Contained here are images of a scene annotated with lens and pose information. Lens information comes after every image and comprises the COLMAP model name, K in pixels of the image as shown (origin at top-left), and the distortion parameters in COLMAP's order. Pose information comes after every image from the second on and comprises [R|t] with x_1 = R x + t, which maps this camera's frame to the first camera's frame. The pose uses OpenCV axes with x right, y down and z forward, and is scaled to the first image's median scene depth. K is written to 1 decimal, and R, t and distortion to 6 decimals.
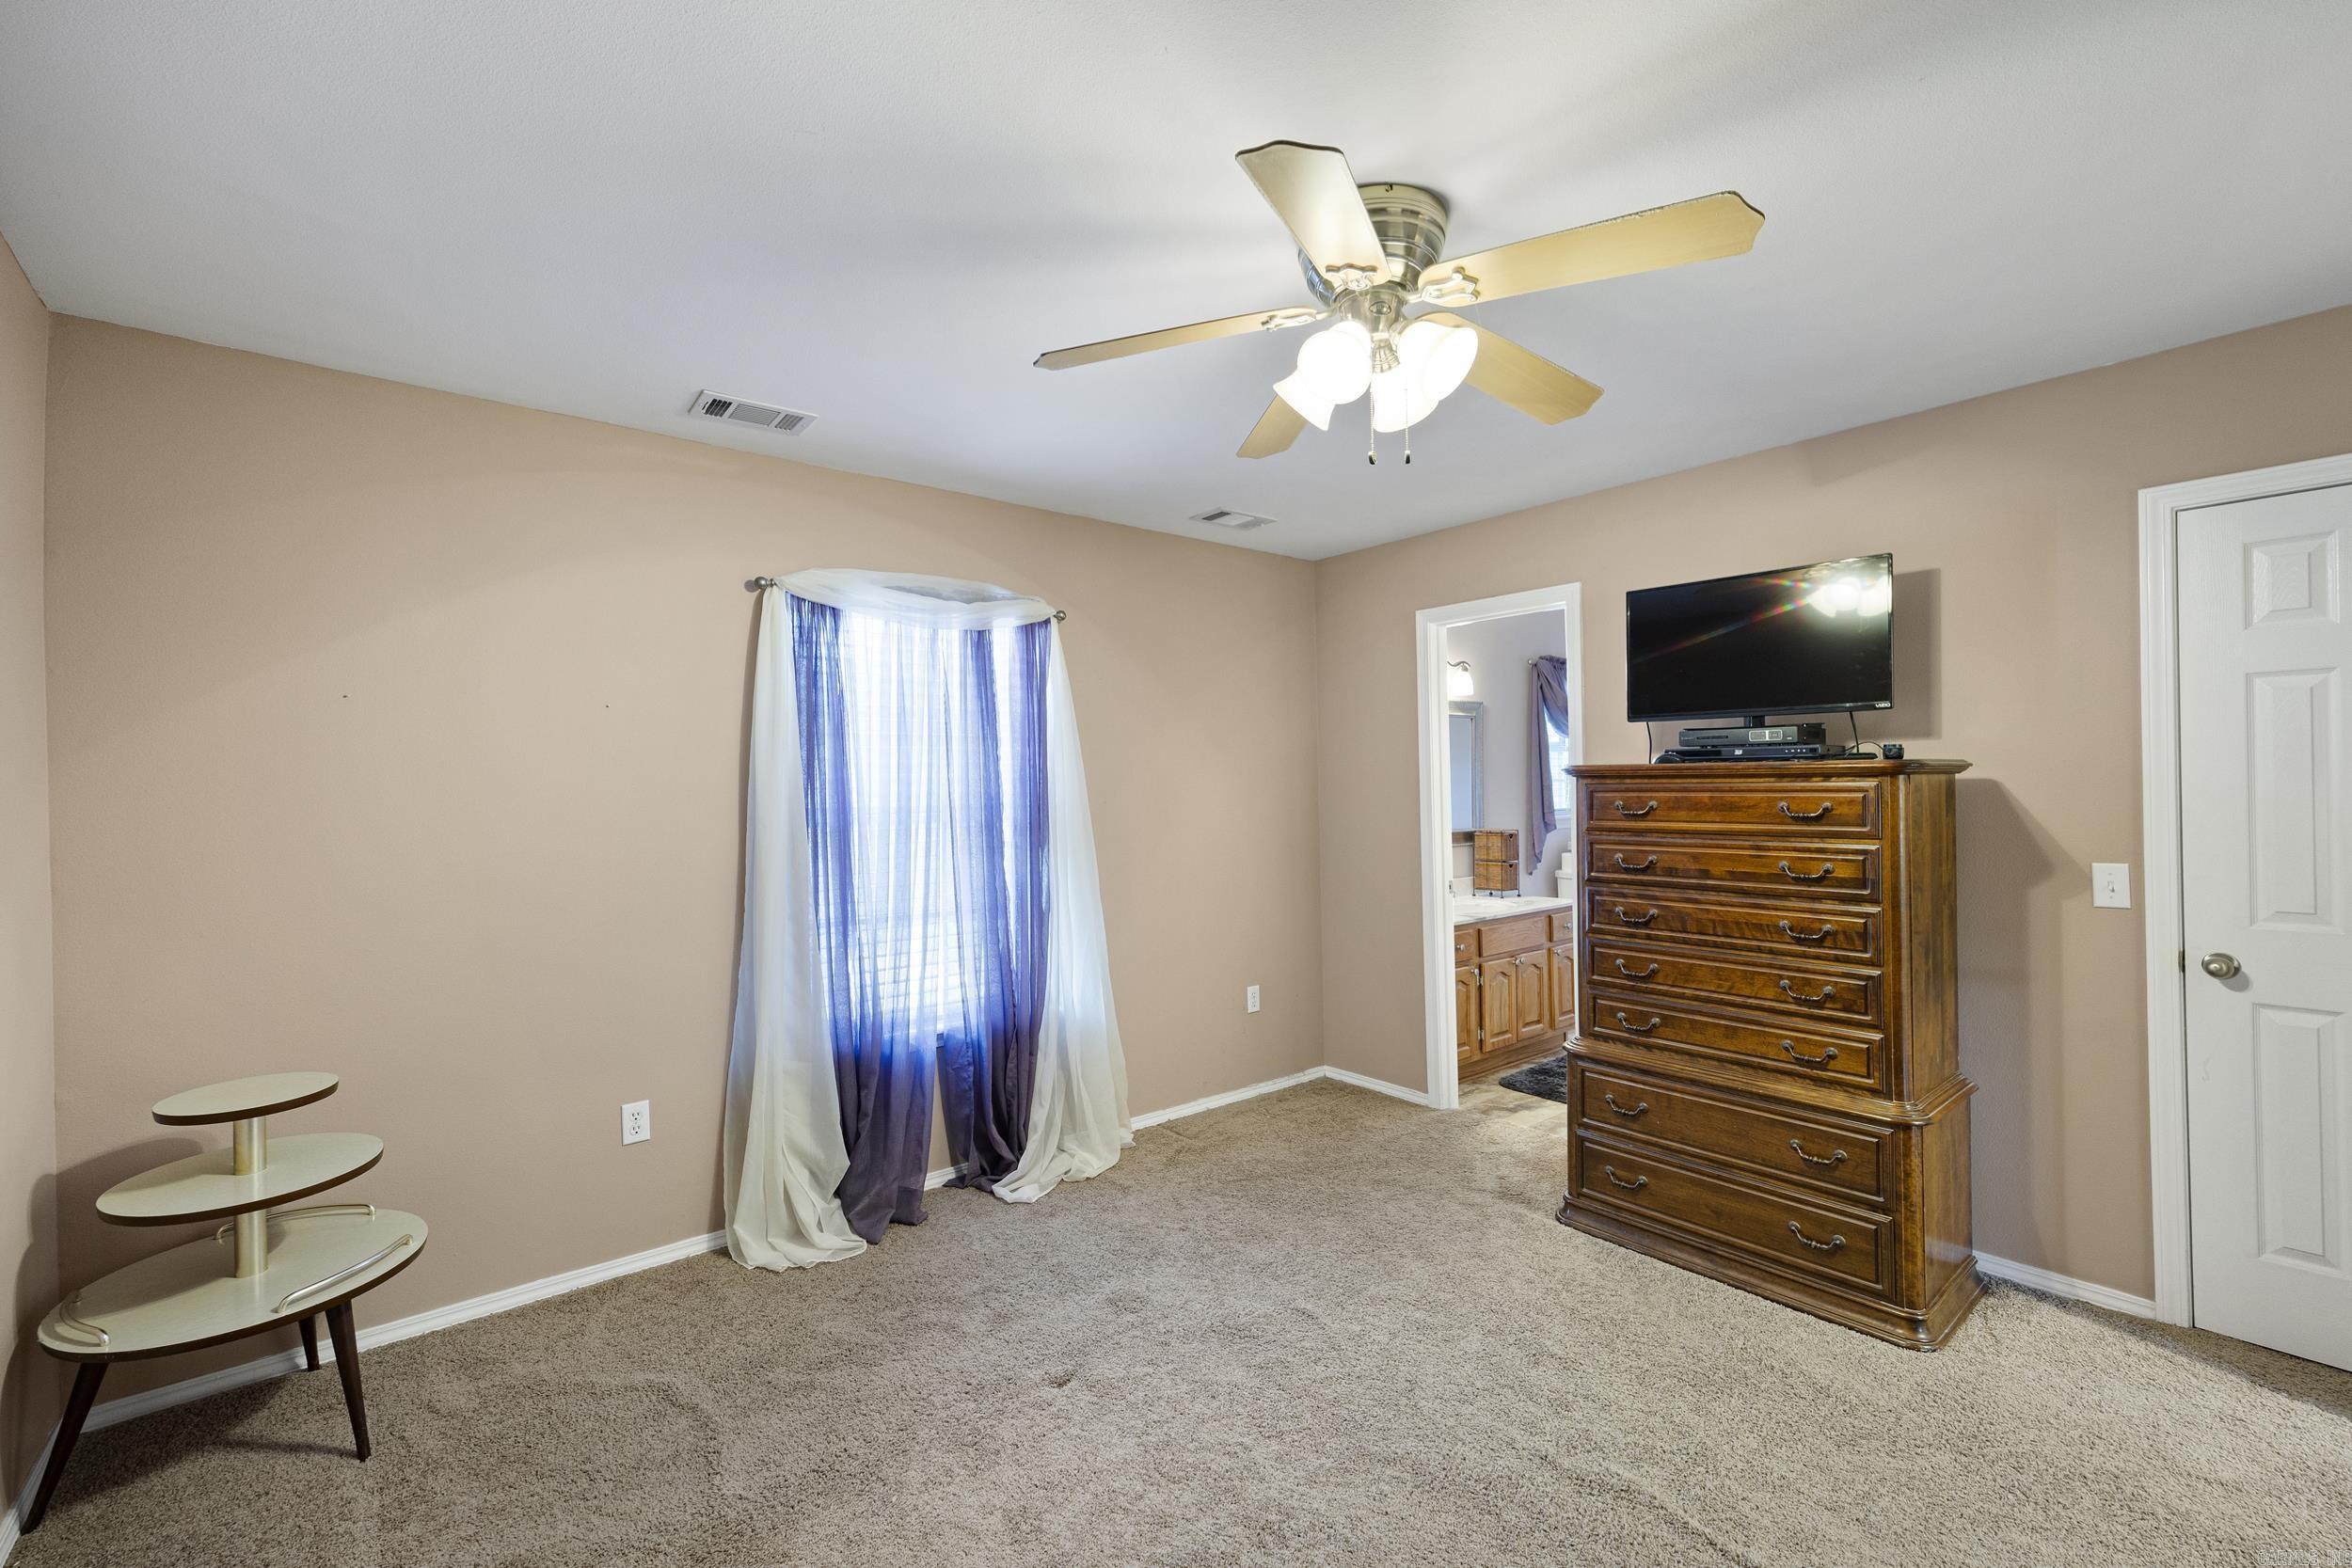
lens RADIAL K [[1001.0, 0, 1184.4], [0, 1001.0, 783.9], [0, 0, 1]] dist [0.014068, -0.000060]
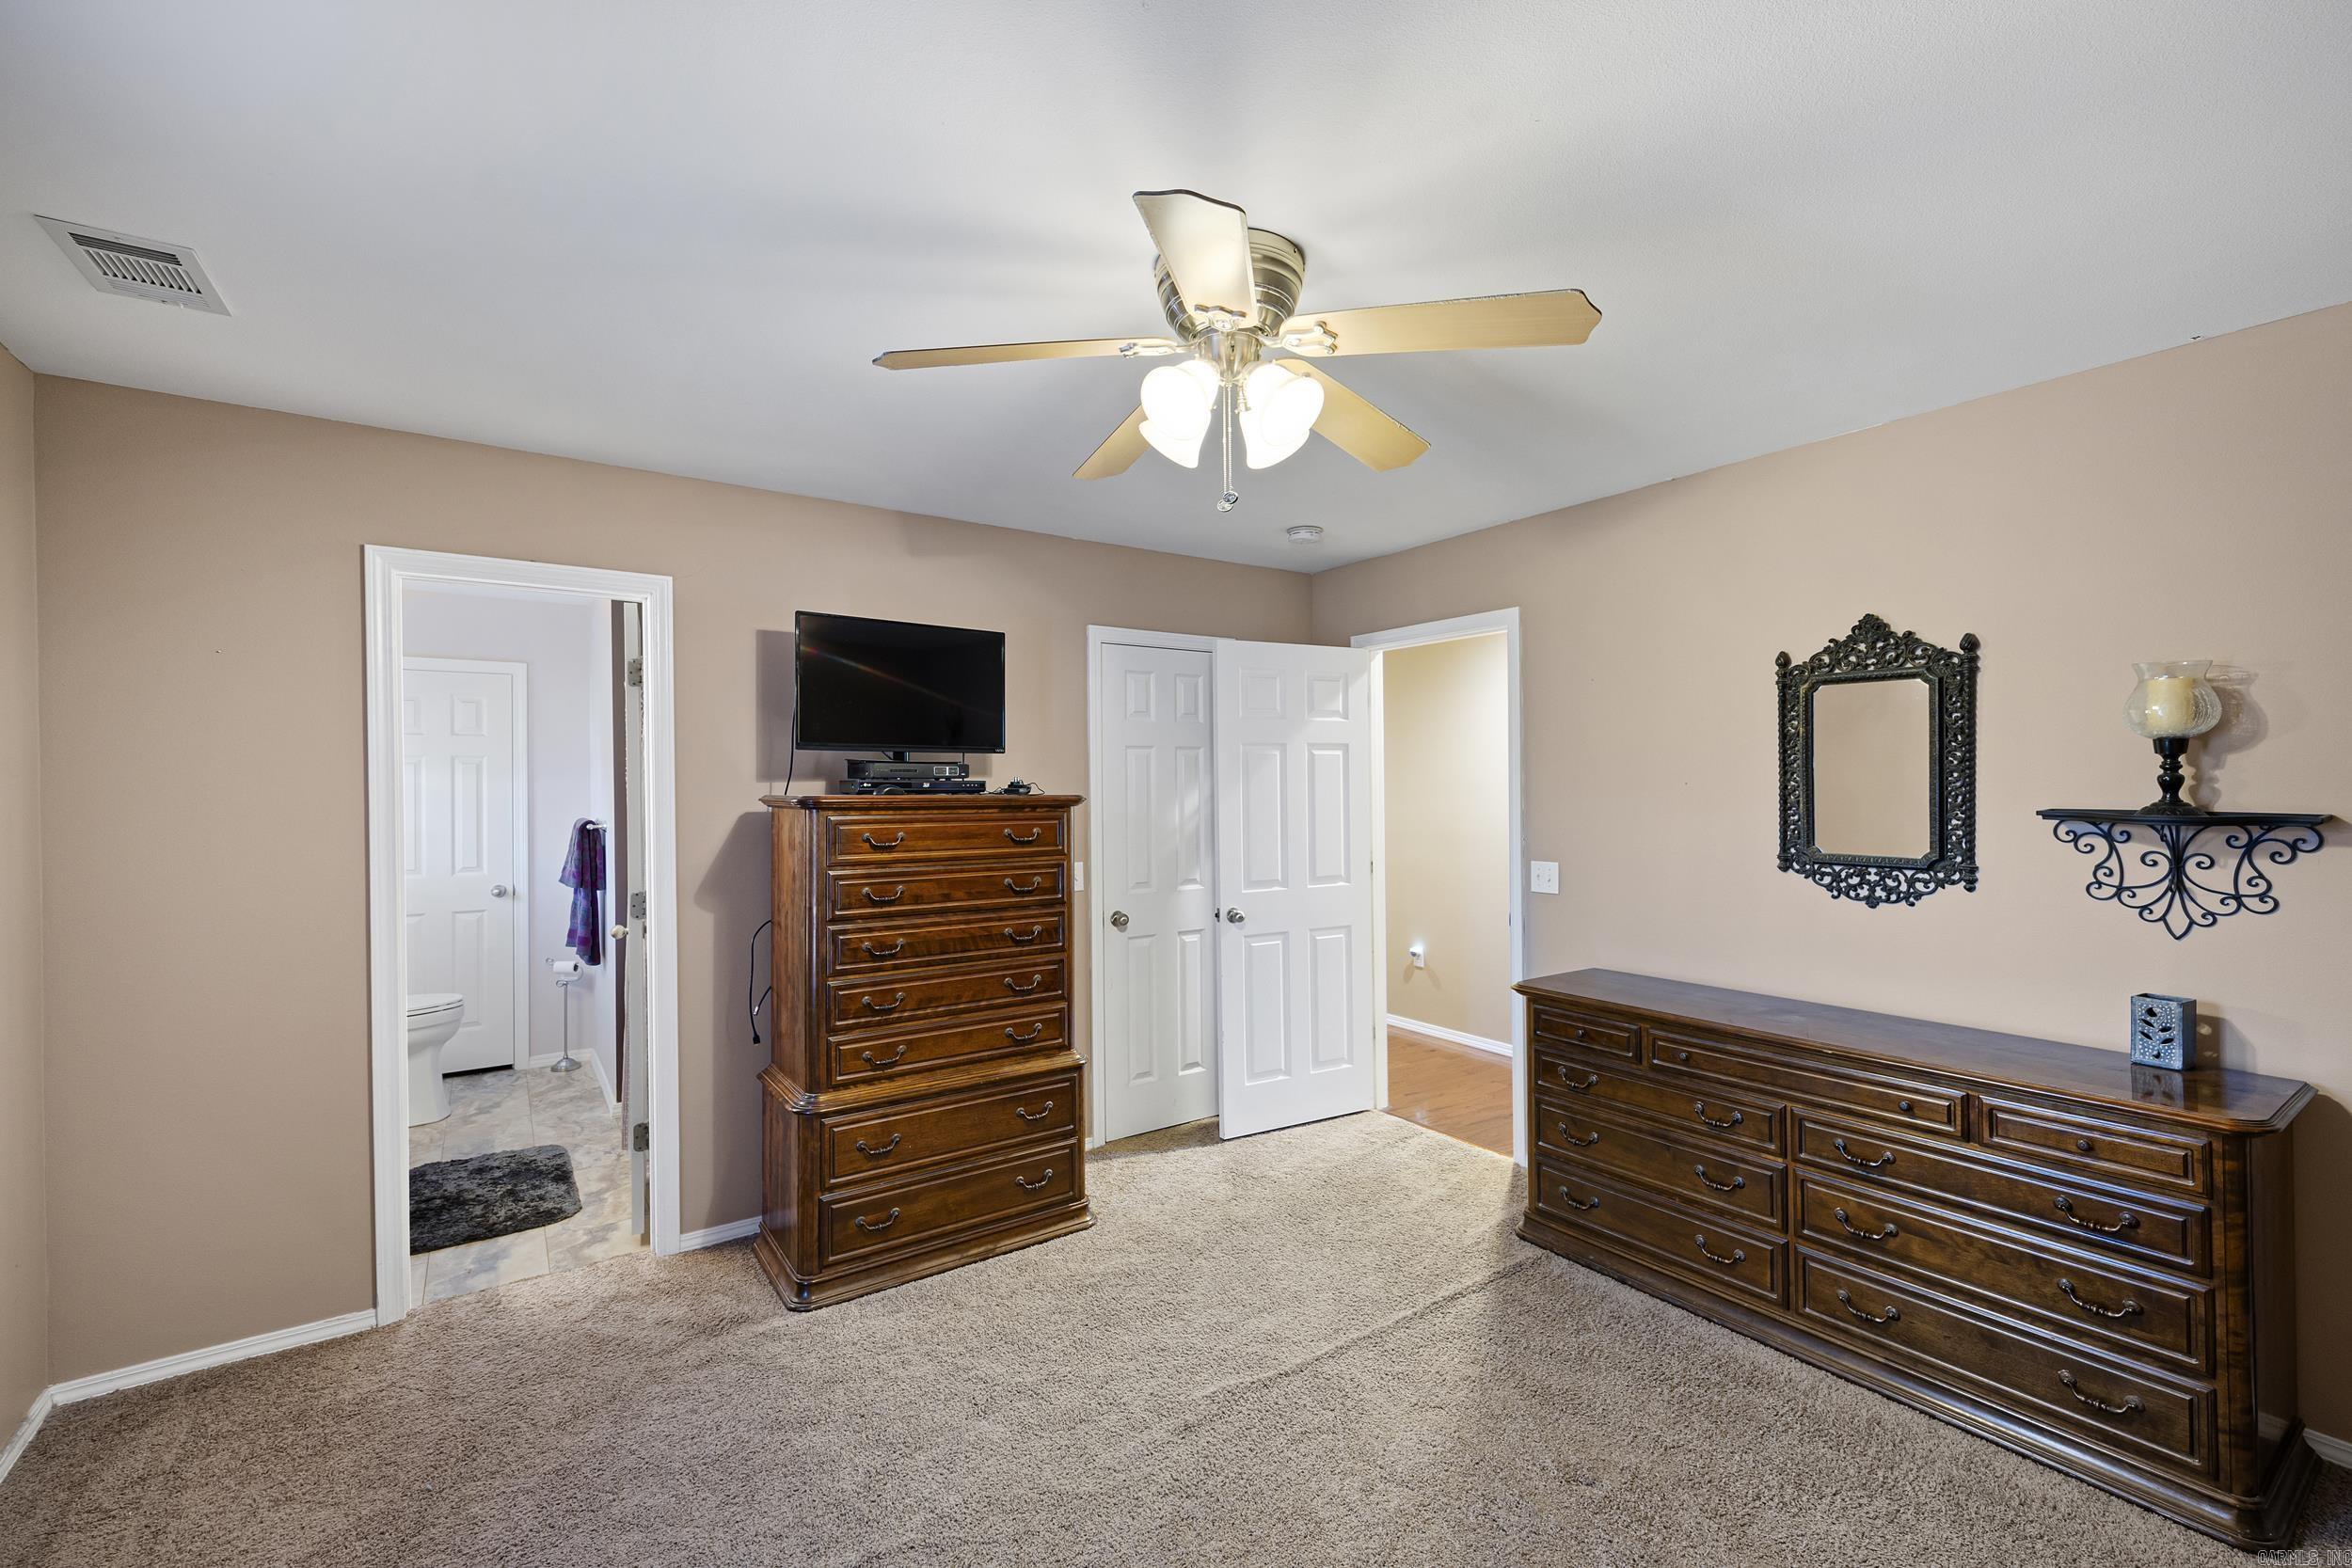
lens RADIAL K [[1001.0, 0, 1190.5], [0, 1001.0, 785.9], [0, 0, 1]] dist [0.014068, -0.000060]
pose [[0.075681, 0.013372, 0.997042, -0.477404], [0.003141, 0.999902, -0.013649, -0.013268], [-0.997127, 0.004165, 0.075632, 0.577030]]
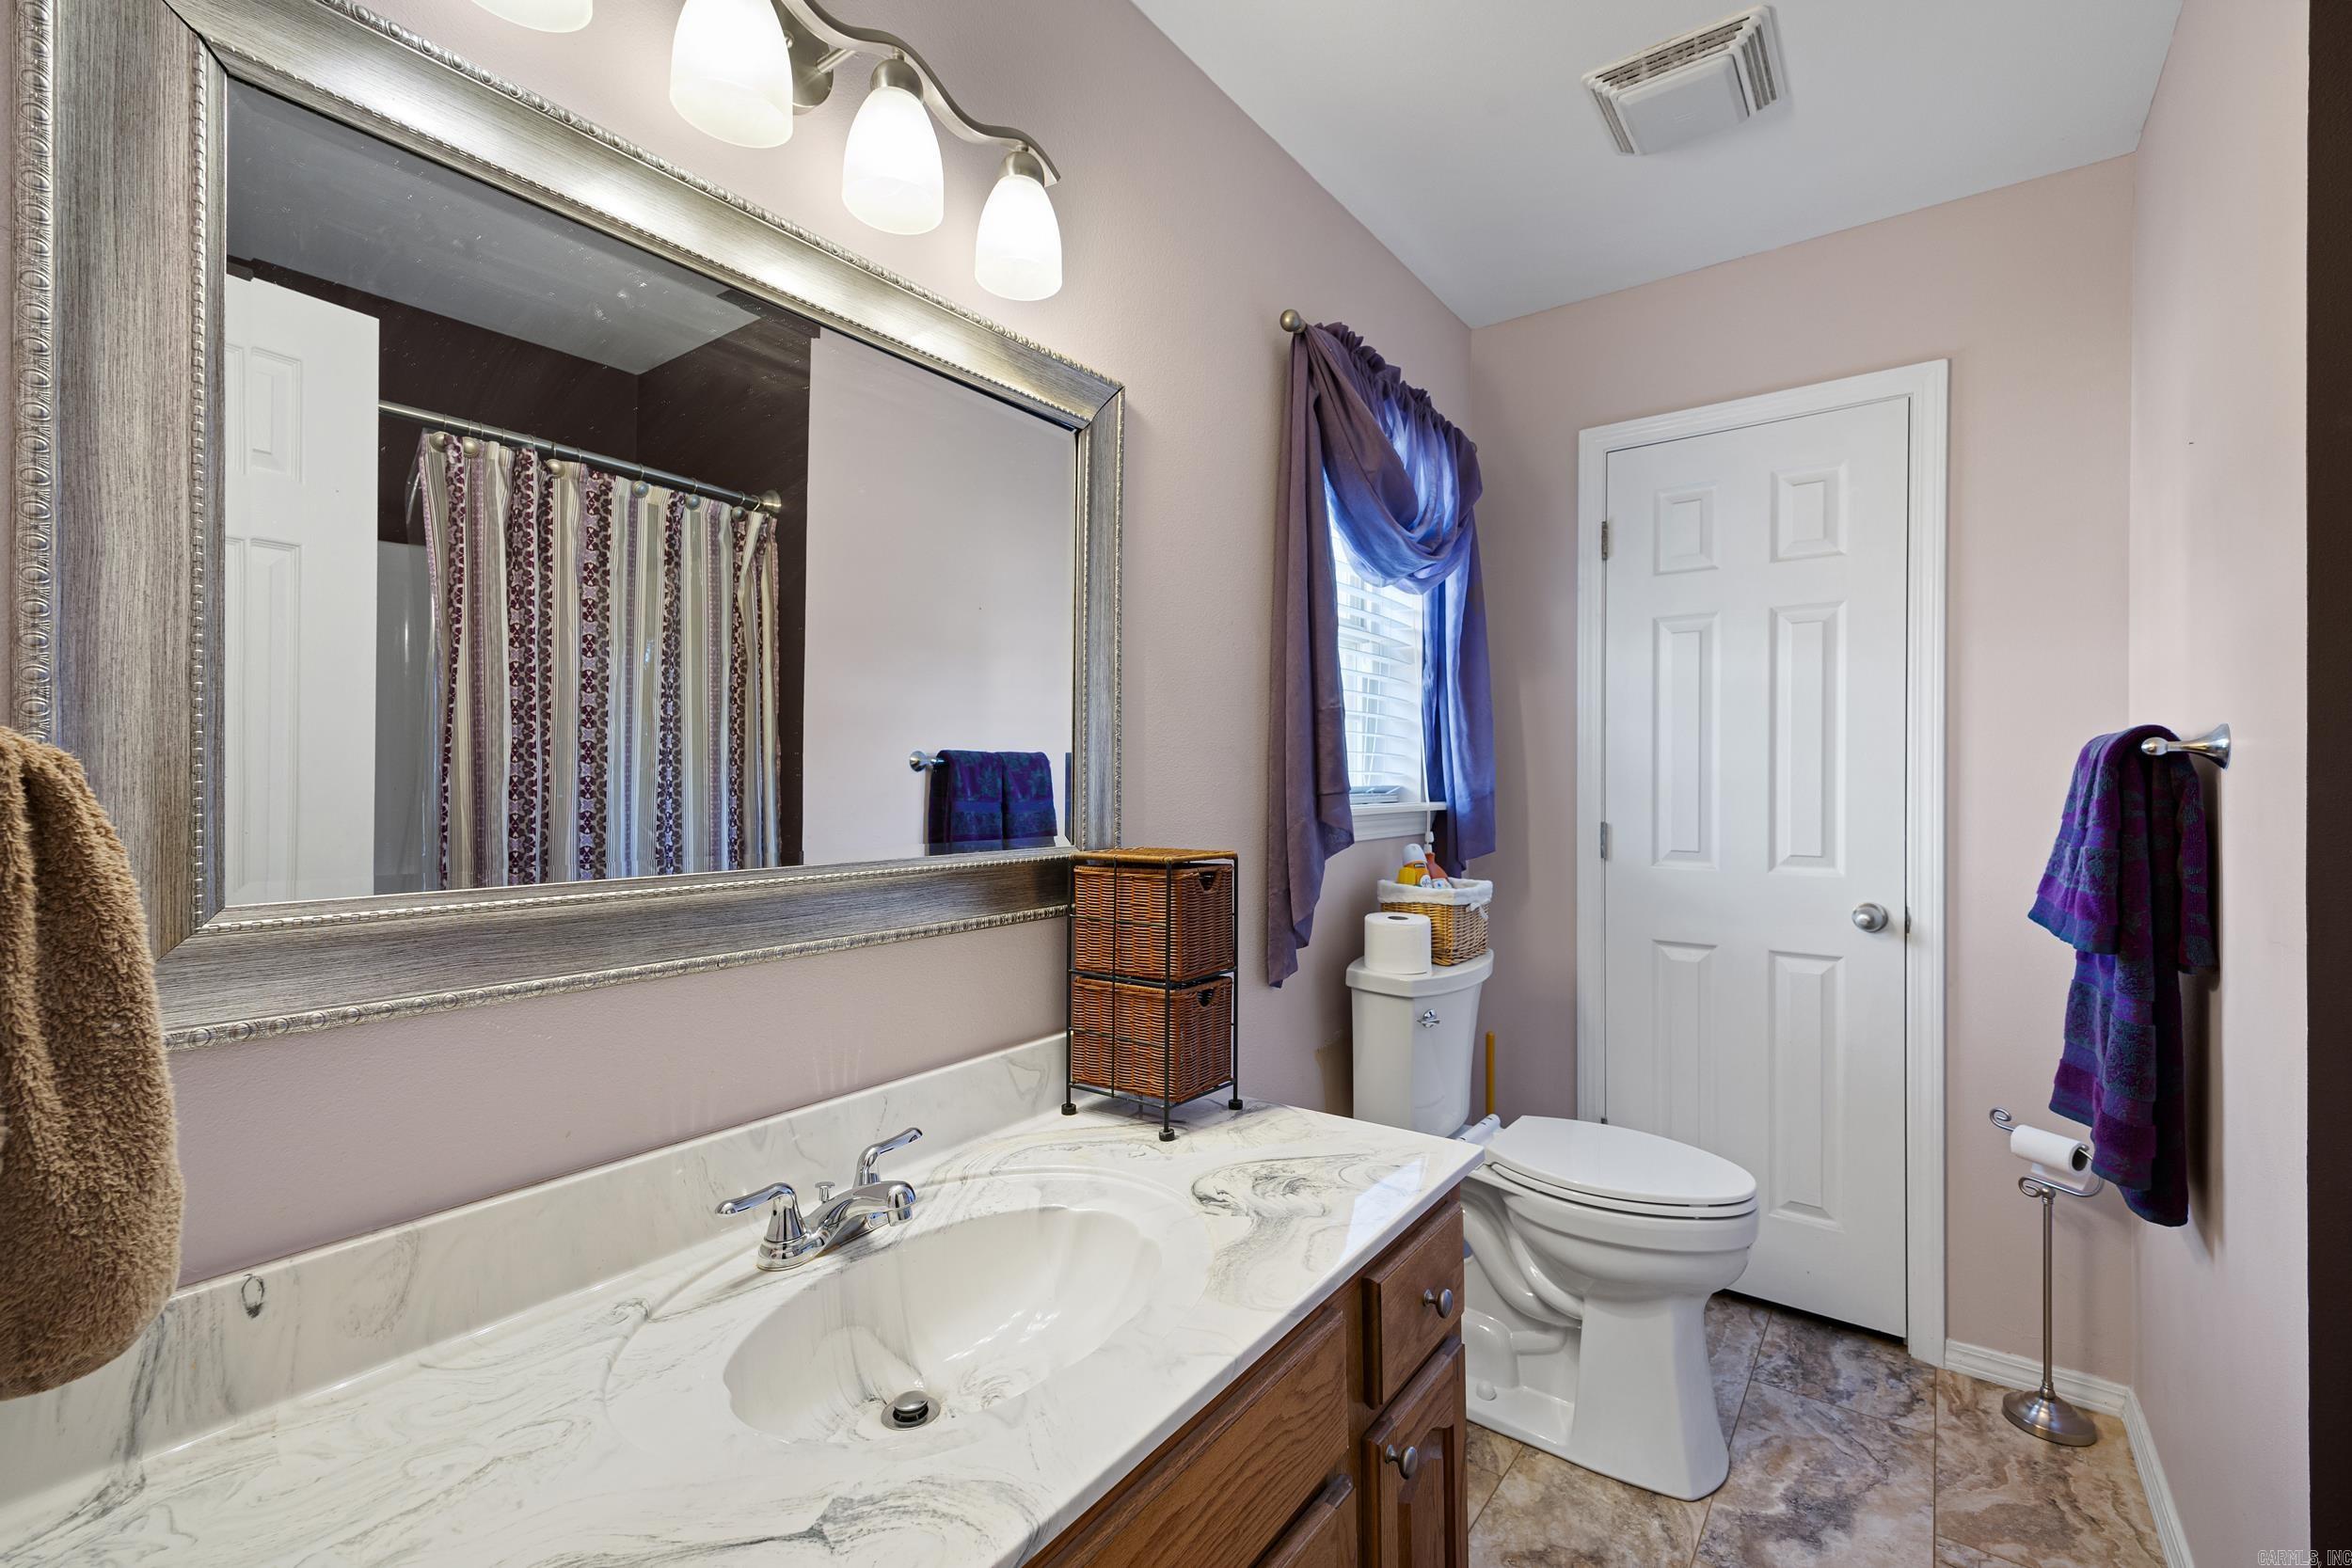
lens RADIAL K [[1001.0, 0, 1191.5], [0, 1001.0, 781.0], [0, 0, 1]] dist [0.014068, -0.000060]
pose [[0.969710, 0.017427, 0.243636, 0.429866], [-0.017798, 0.999841, -0.000679, 0.045356], [-0.243609, -0.003678, 0.969867, 1.249913]]
